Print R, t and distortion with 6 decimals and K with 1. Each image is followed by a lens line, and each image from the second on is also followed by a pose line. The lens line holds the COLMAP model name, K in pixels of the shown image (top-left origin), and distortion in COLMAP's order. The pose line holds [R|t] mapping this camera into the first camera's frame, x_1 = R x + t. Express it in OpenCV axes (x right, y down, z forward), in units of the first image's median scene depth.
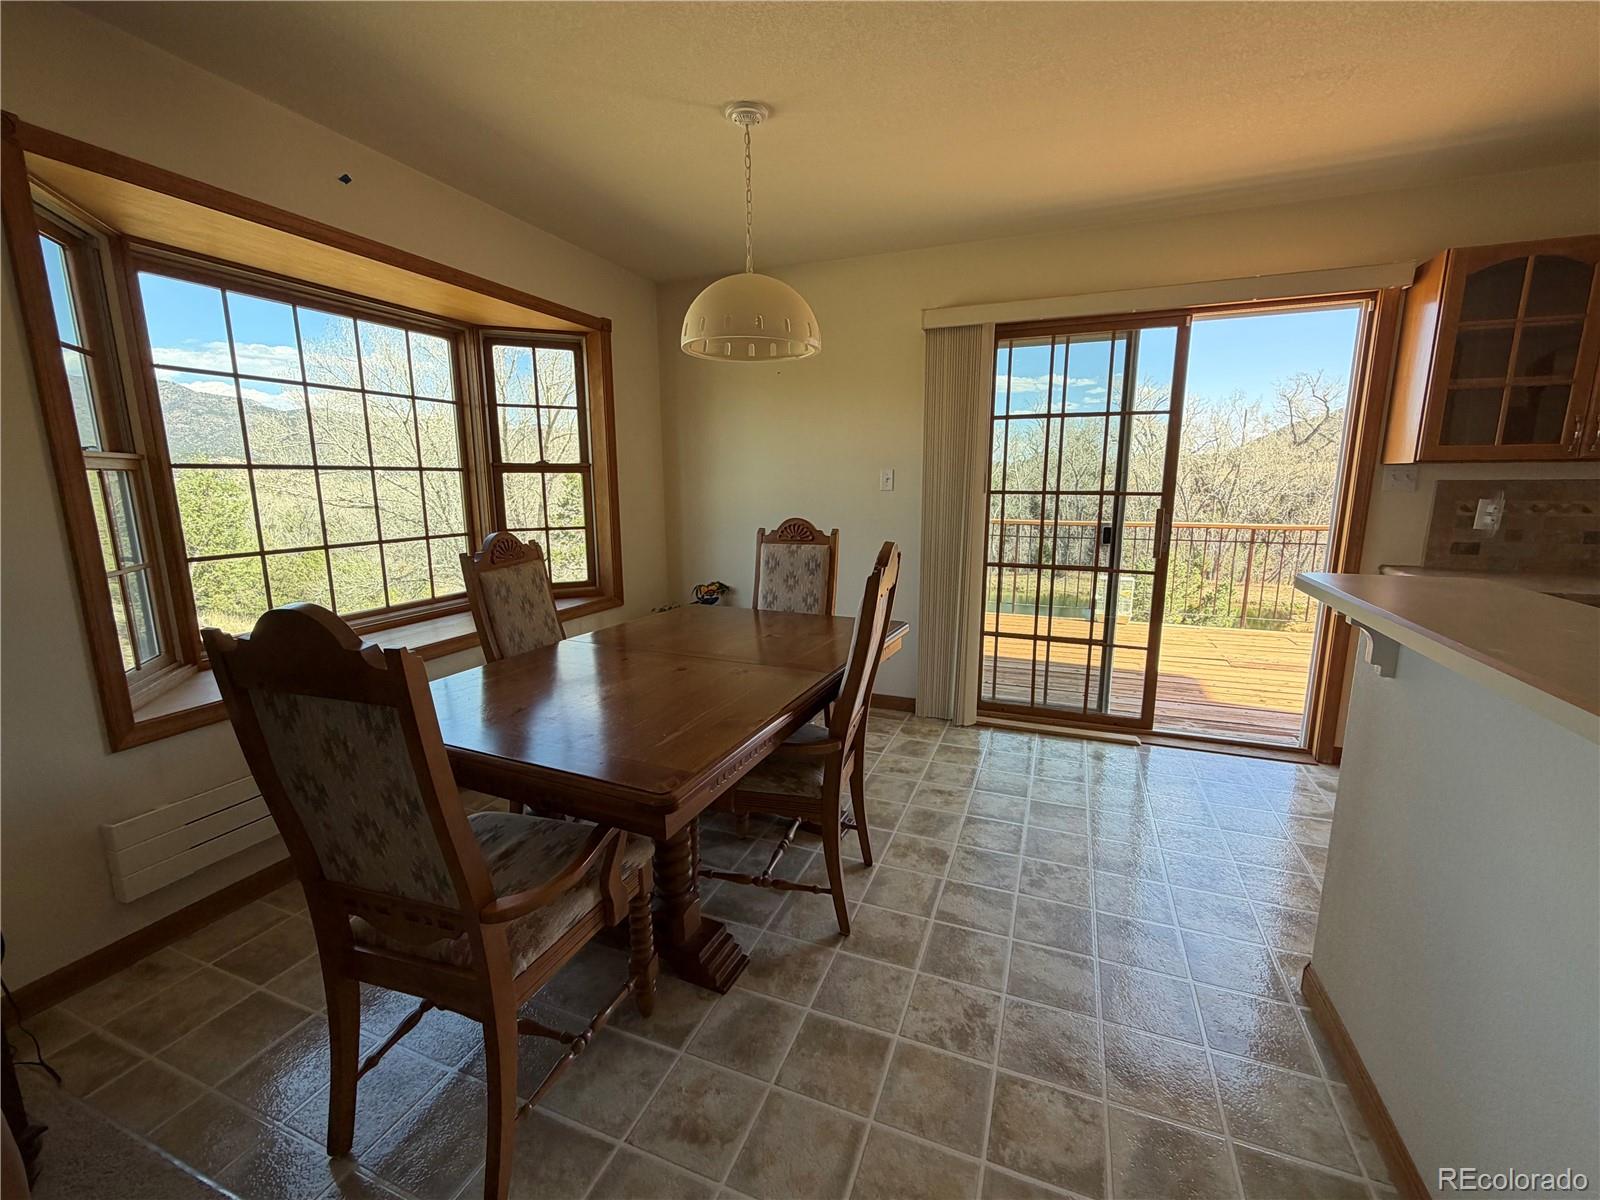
lens RADIAL K [[680.8, 0, 800.0], [0, 680.8, 600.0], [0, 0, 1]] dist [-0.002258, 0.000500]
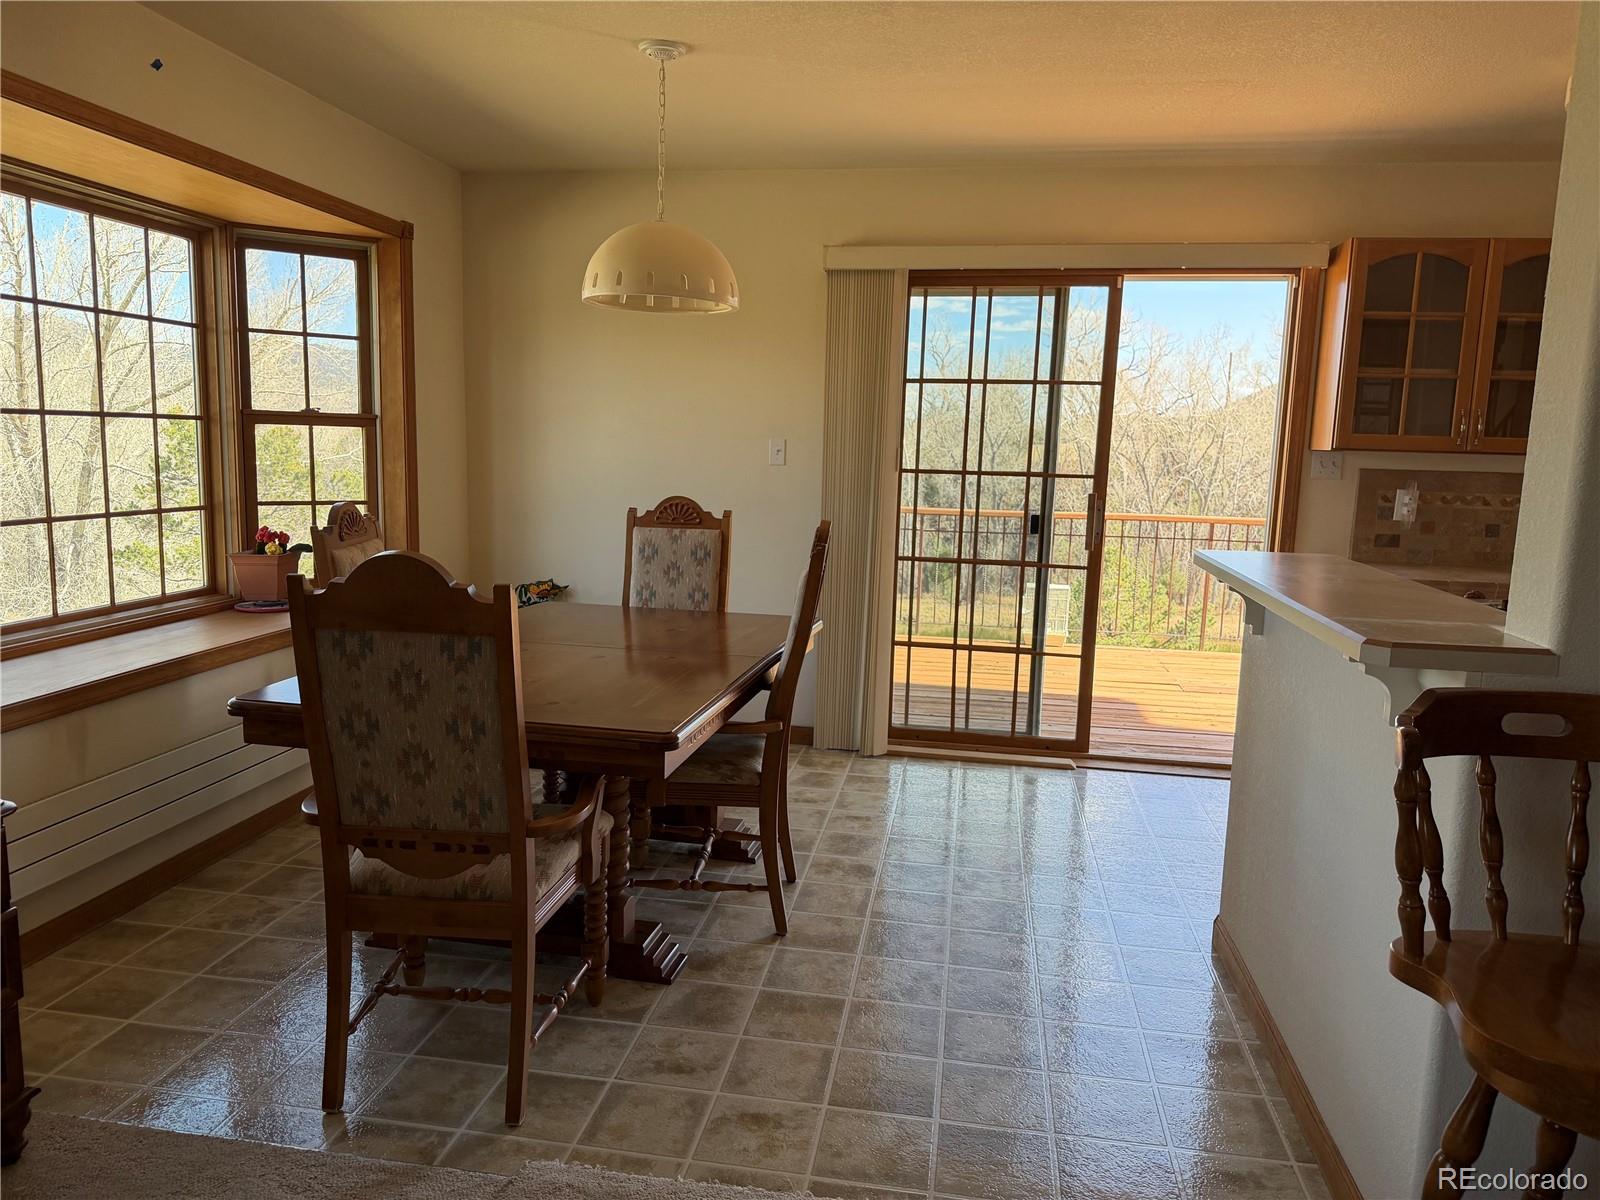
lens RADIAL K [[1116.4, 0, 800.0], [0, 1116.4, 600.0], [0, 0, 1]] dist [0.084713, -0.083461]
pose [[0.977013, 0.001607, 0.213173, -0.147173], [0.005817, 0.999398, -0.034193, 0.050341], [-0.213100, 0.034647, 0.976416, -0.330813]]
